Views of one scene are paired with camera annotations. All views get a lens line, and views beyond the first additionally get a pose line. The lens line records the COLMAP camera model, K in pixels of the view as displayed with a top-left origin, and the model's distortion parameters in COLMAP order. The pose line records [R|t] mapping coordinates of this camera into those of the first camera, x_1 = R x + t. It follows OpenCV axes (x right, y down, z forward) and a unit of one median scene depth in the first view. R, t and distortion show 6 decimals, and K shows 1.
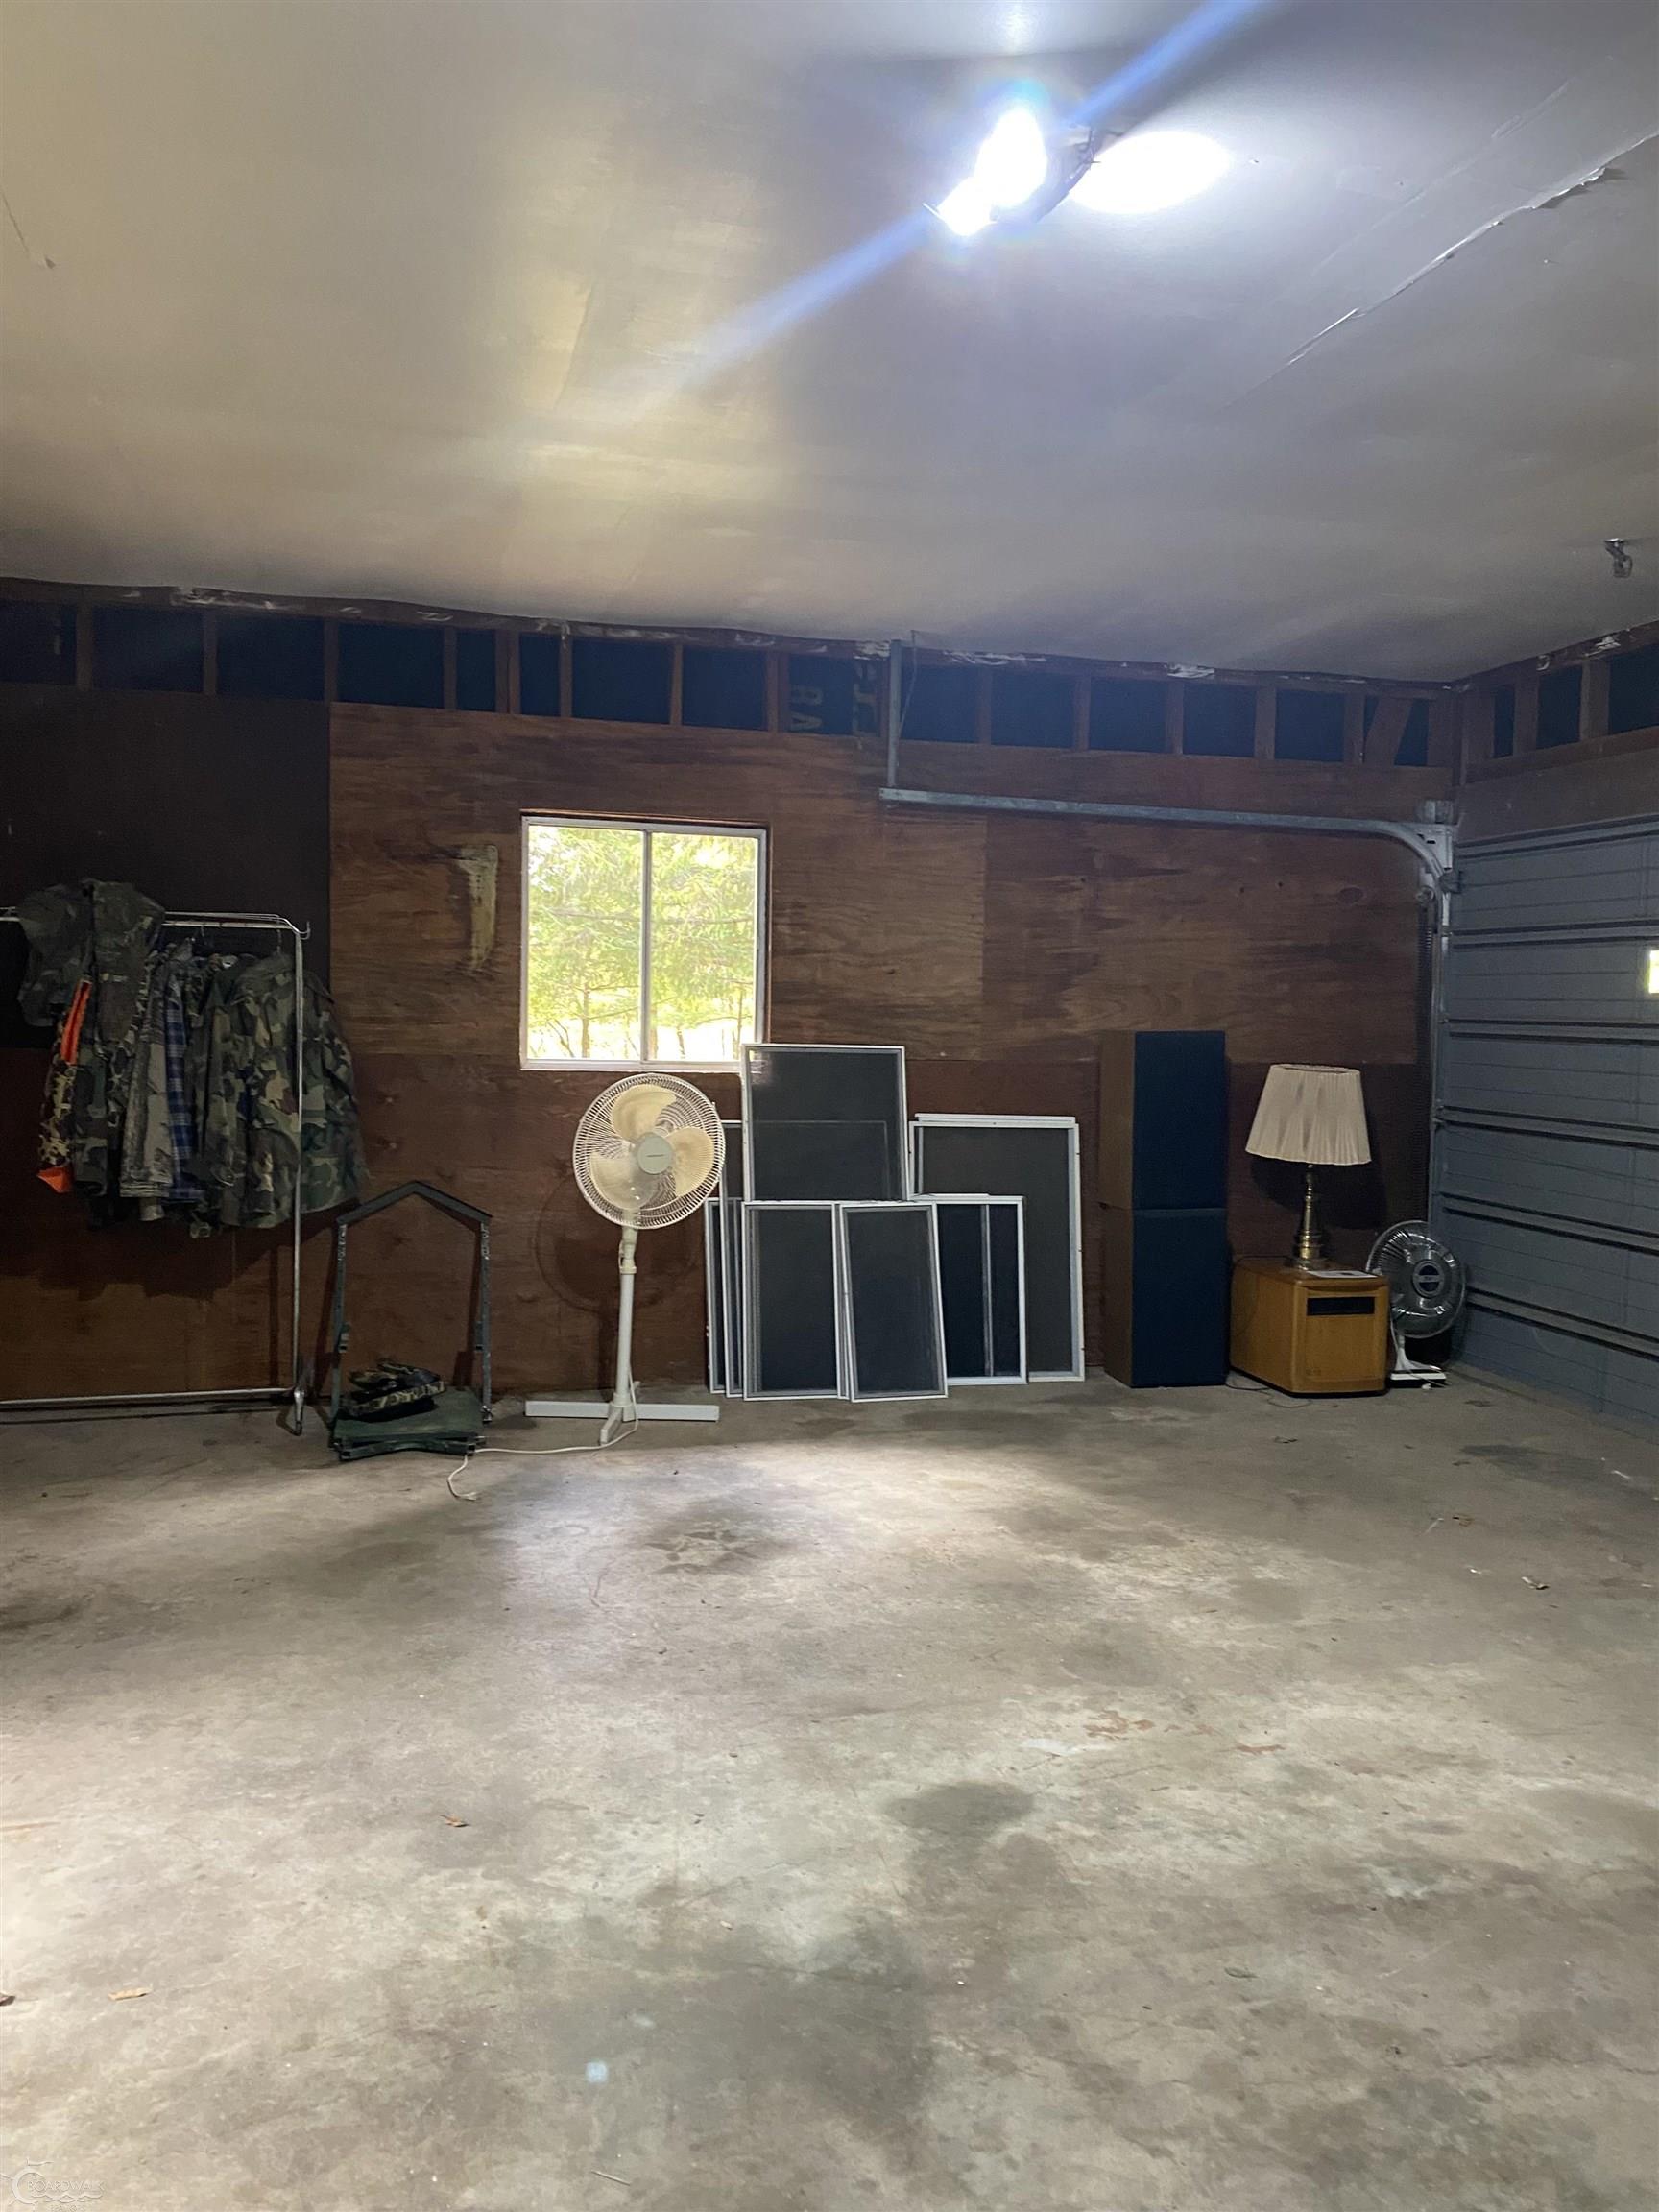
lens RADIAL K [[1689.6, 0, 811.0], [0, 1689.6, 1102.9], [0, 0, 1]] dist [0.035685, -0.040661]
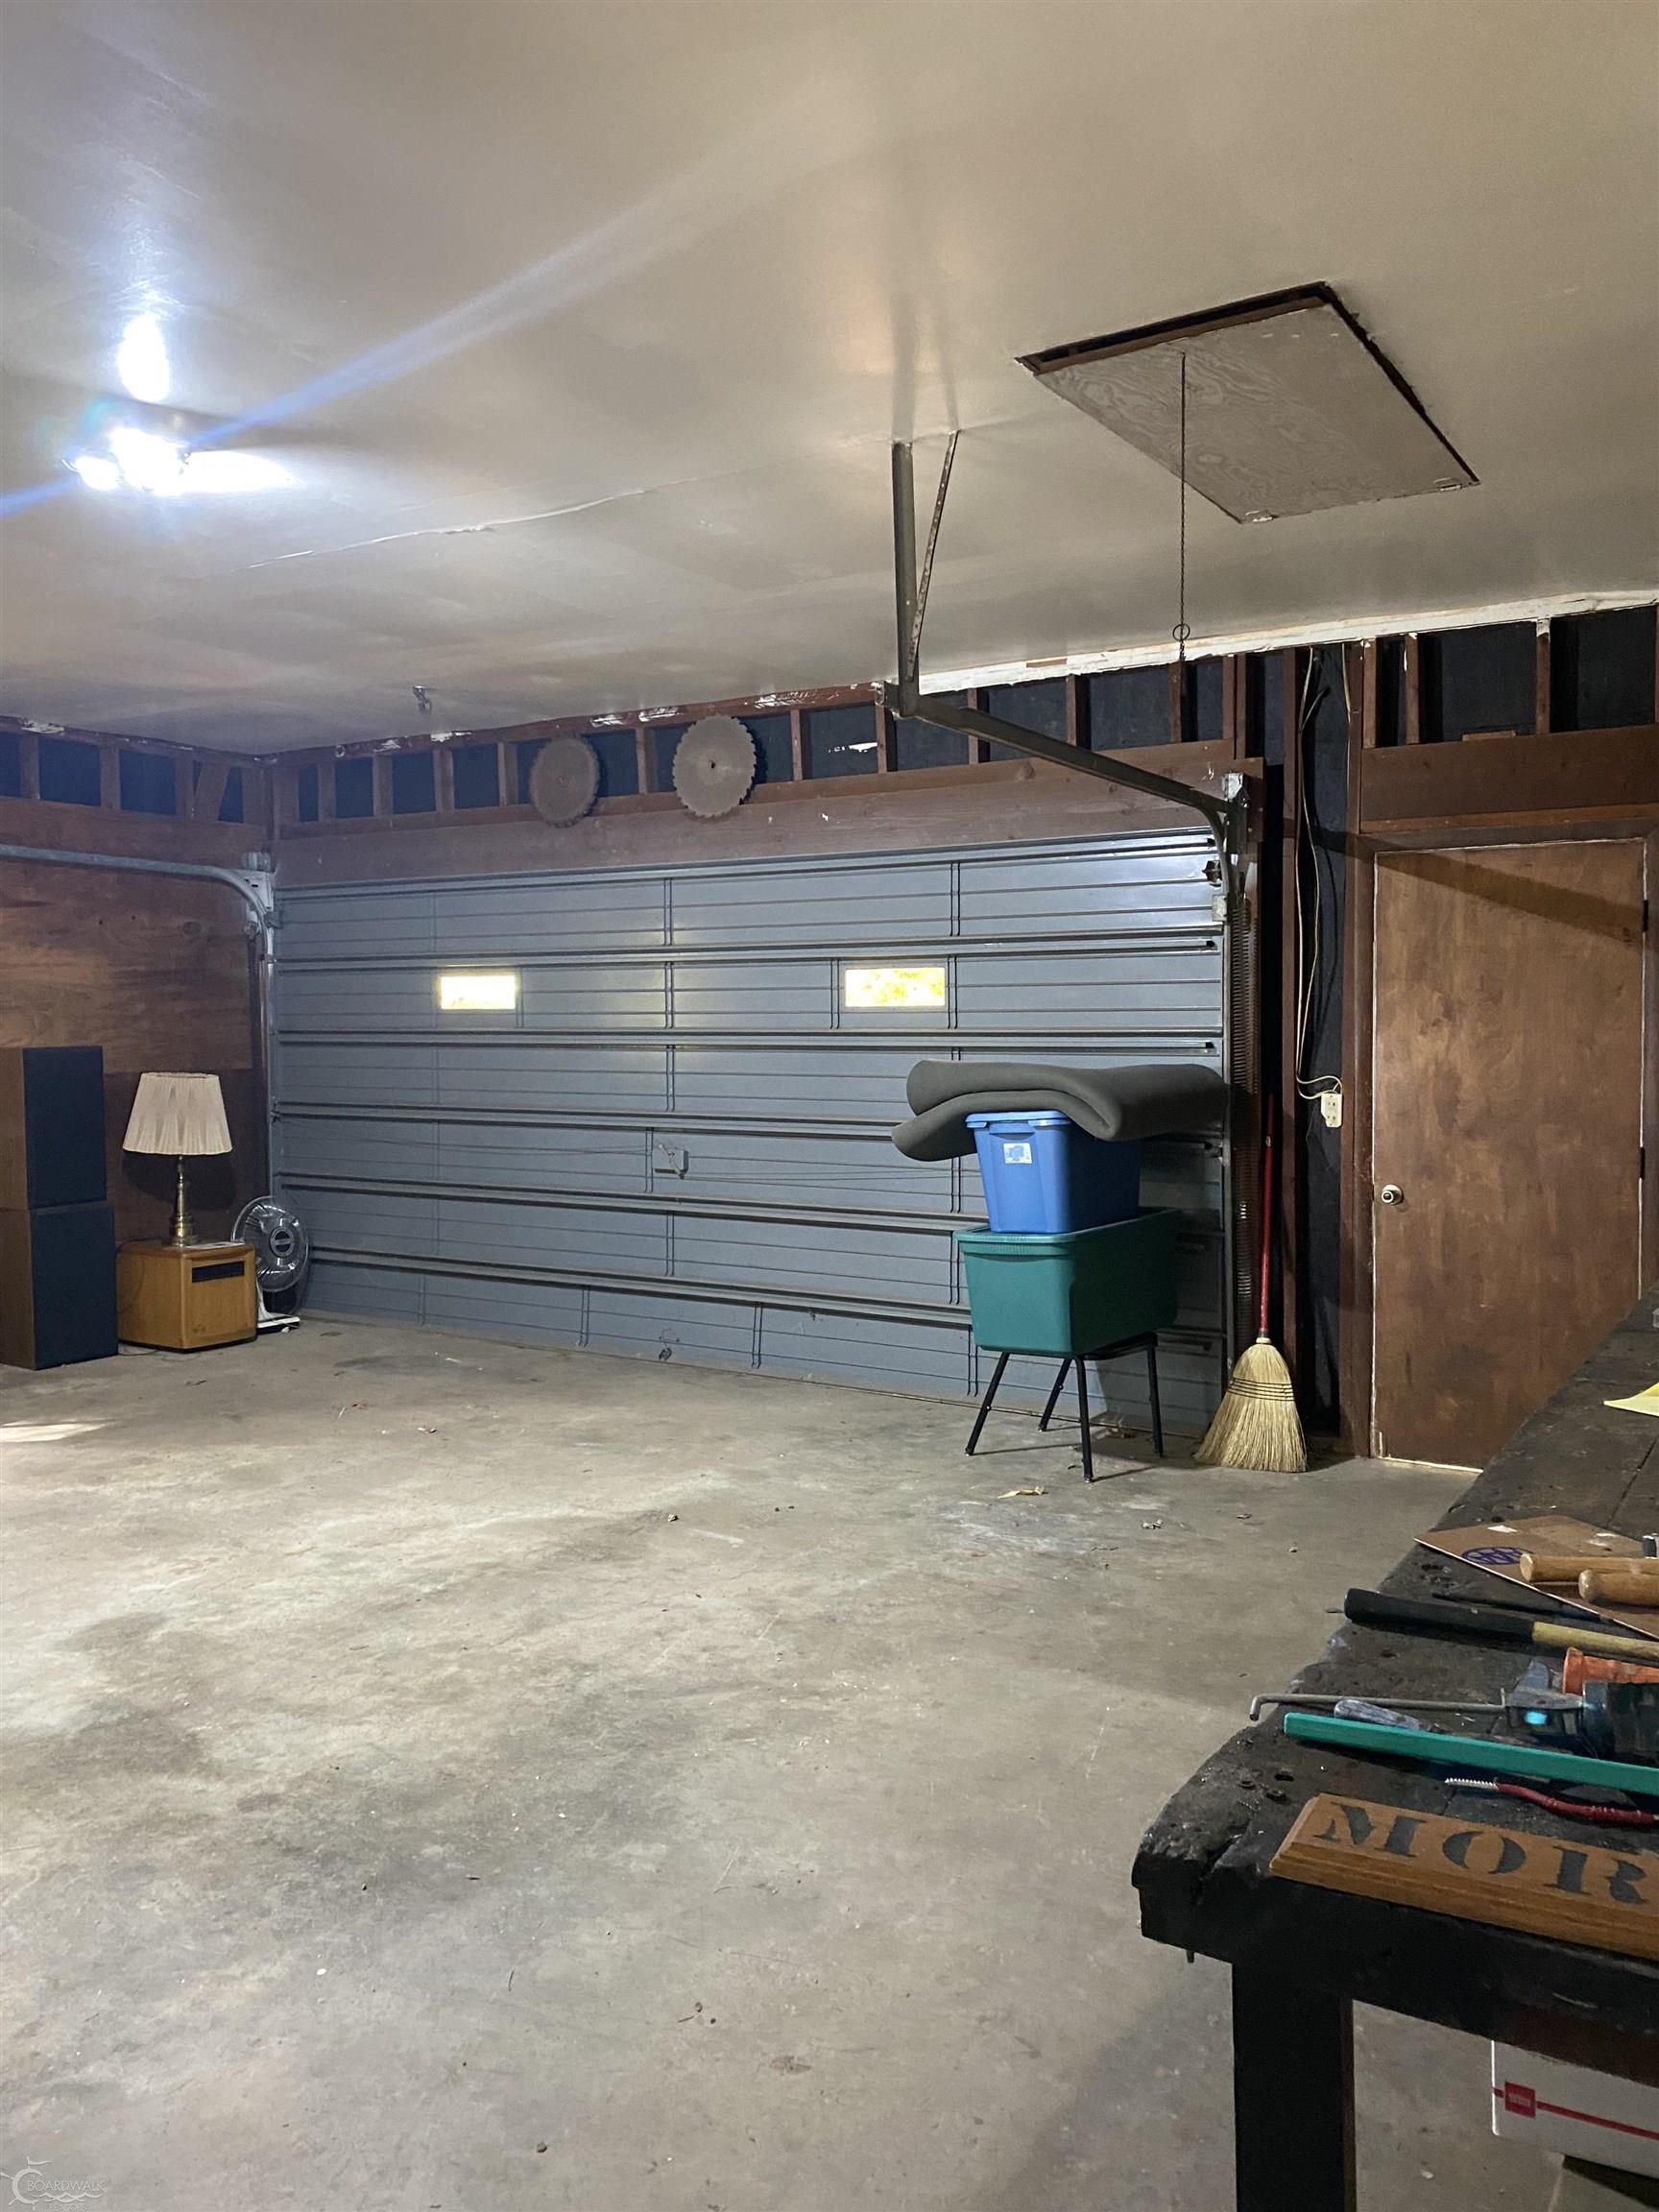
lens RADIAL K [[1689.6, 0, 870.1], [0, 1689.6, 1073.5], [0, 0, 1]] dist [0.035685, -0.040661]
pose [[0.711480, -0.043382, 0.701366, -0.242402], [0.058456, 0.998287, 0.002449, 0.004709], [-0.700271, 0.039257, 0.712797, -0.230421]]
